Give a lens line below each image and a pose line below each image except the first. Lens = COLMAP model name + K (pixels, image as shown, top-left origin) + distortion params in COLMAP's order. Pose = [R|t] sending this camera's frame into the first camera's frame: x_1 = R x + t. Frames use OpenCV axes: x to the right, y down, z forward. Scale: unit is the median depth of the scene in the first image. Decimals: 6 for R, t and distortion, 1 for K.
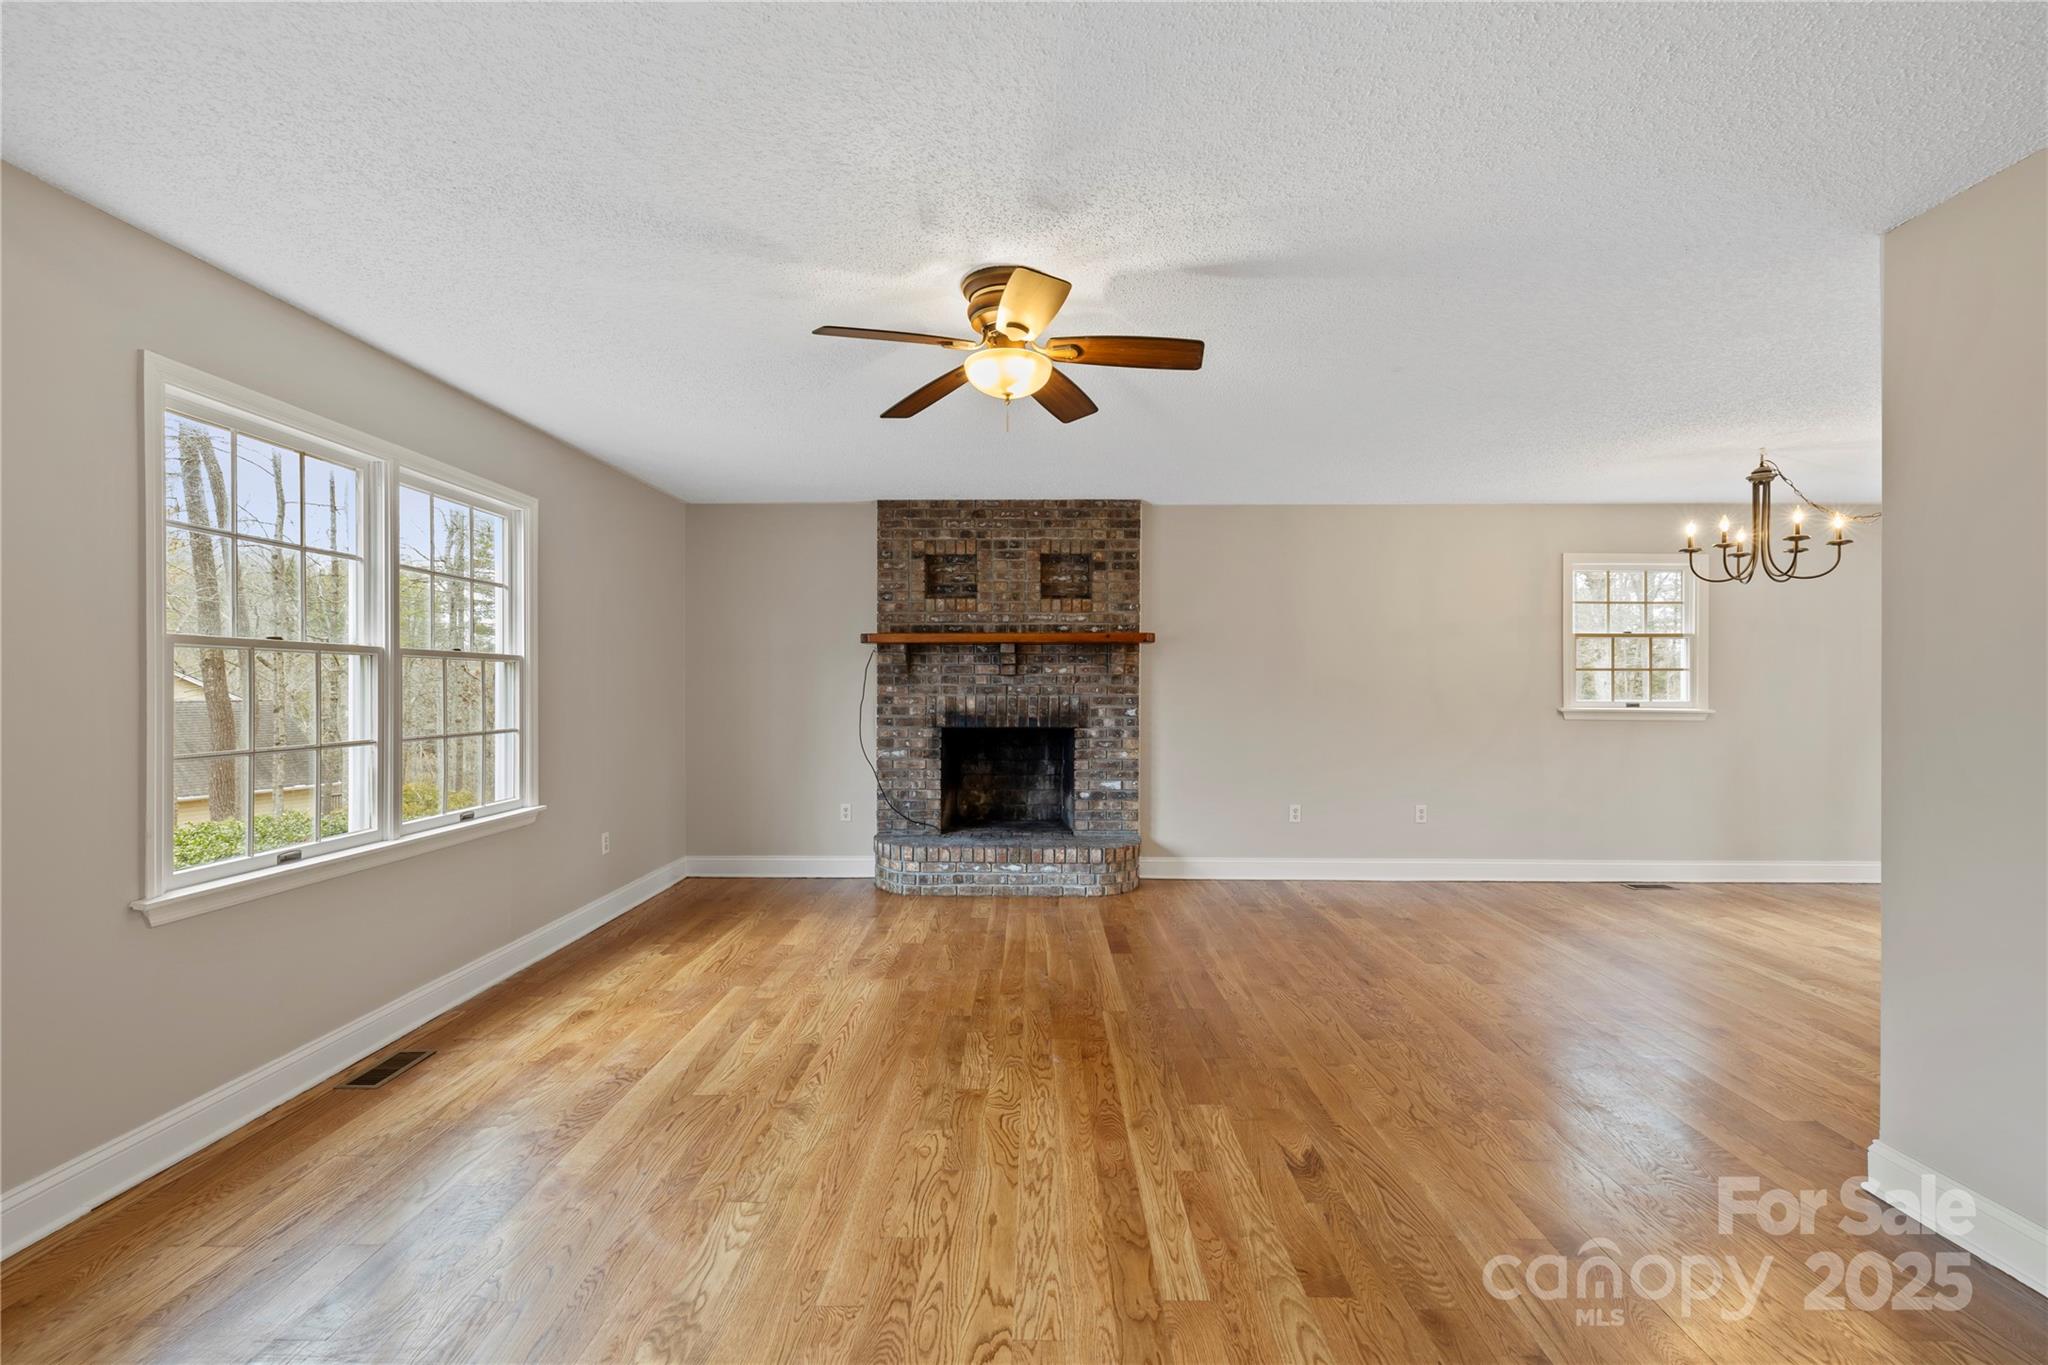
lens RADIAL K [[878.9, 0, 1021.0], [0, 878.9, 689.7], [0, 0, 1]] dist [0.000274, 0.000099]
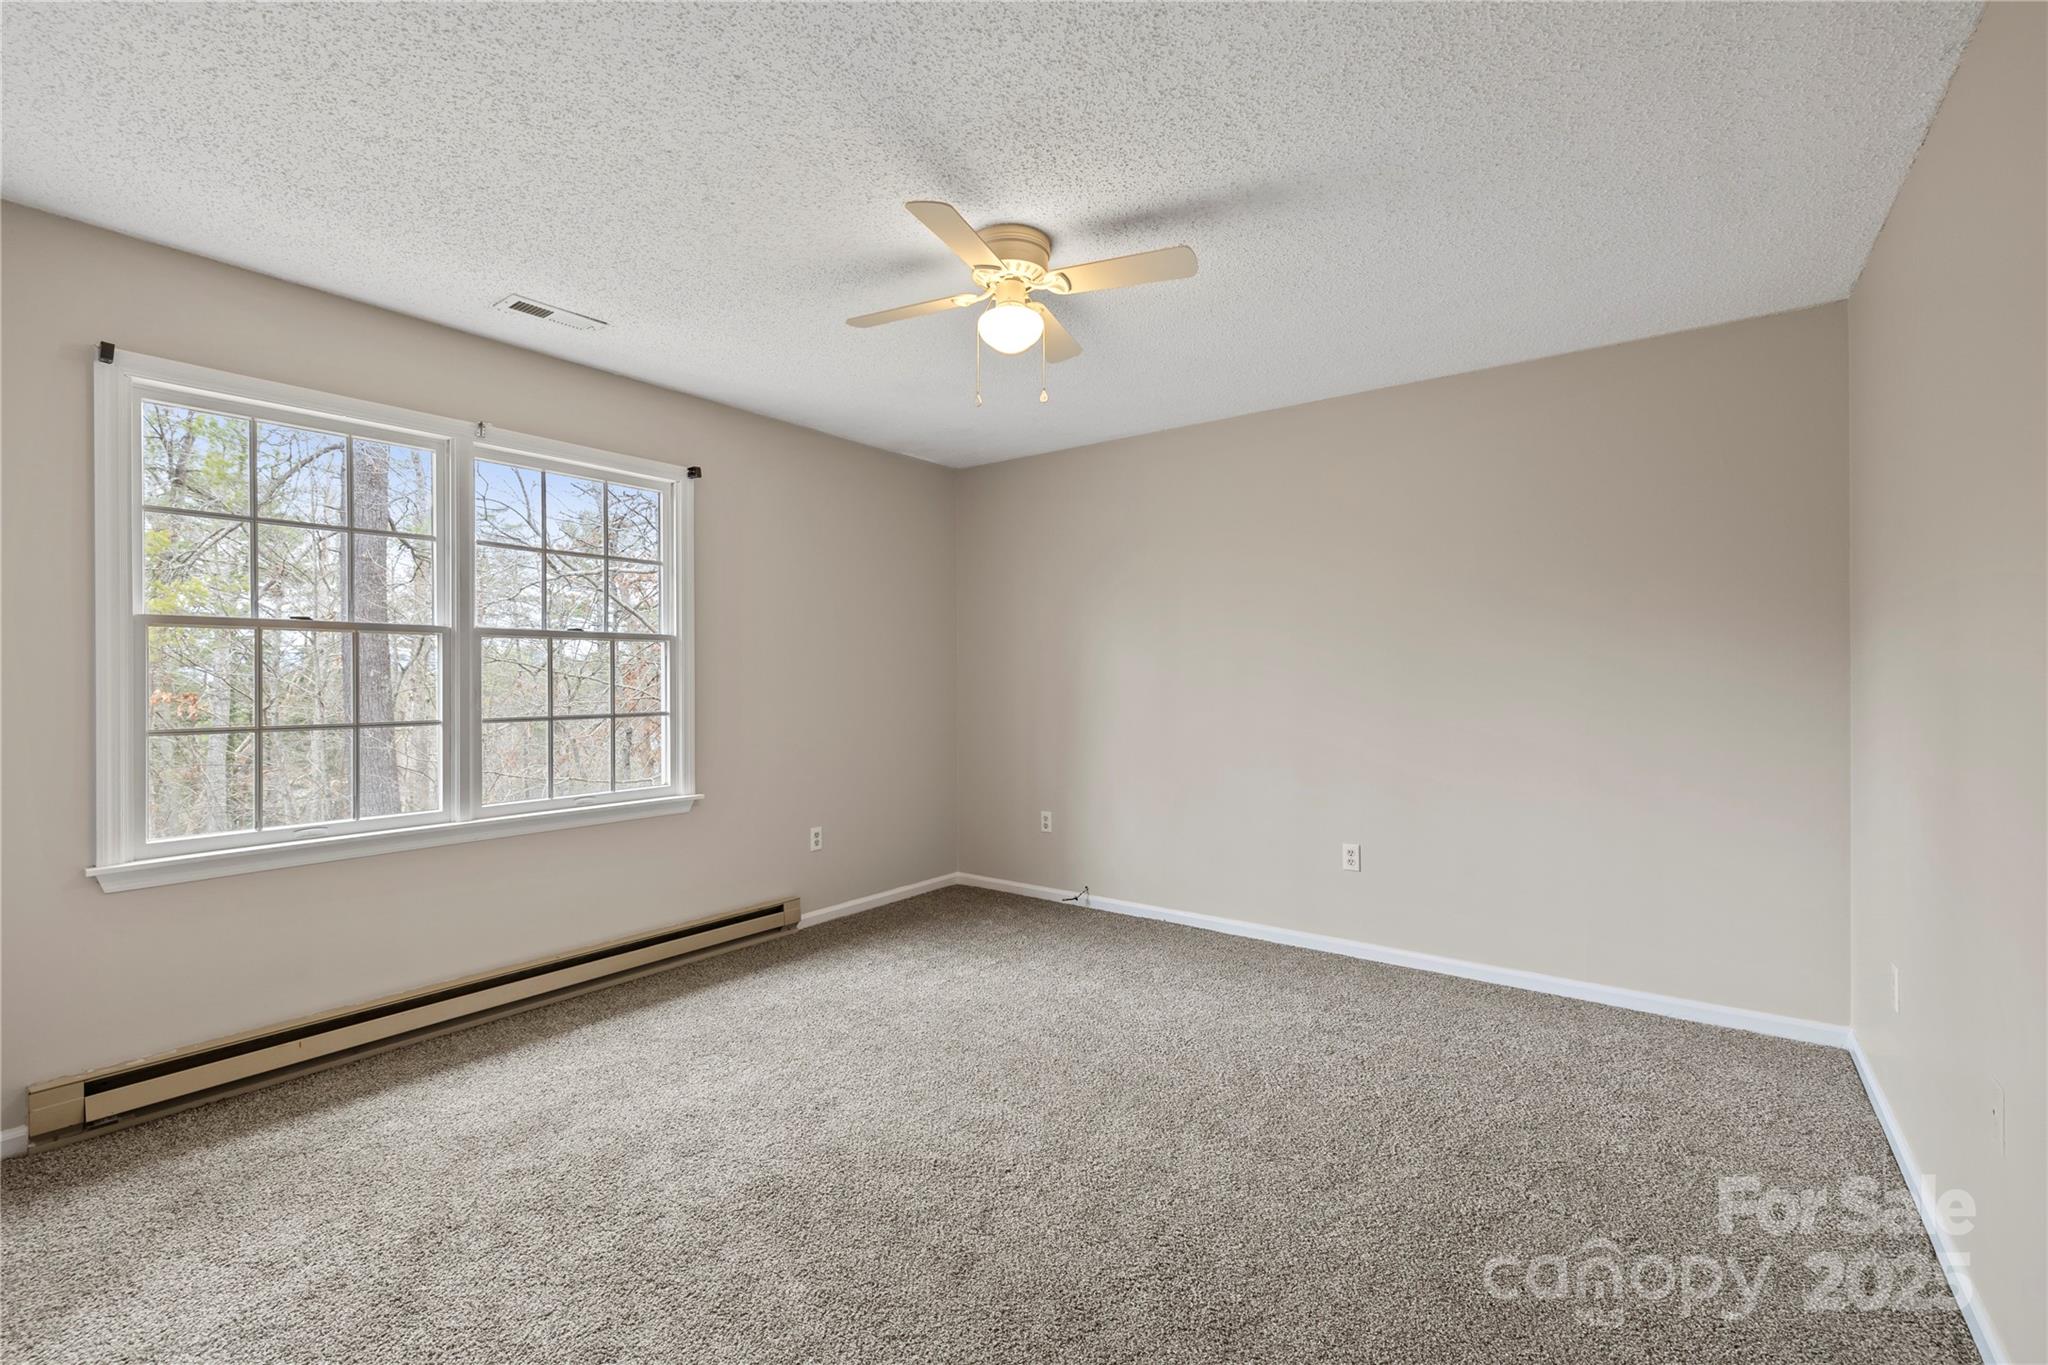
lens RADIAL K [[868.3, 0, 1022.2], [0, 868.3, 678.1], [0, 0, 1]] dist [-0.000274, -0.000132]
pose [[0.813250, -0.007837, -0.581862, 0.368523], [0.007358, 0.999968, -0.003185, 0.017955], [0.581868, -0.001691, 0.813281, 0.582492]]
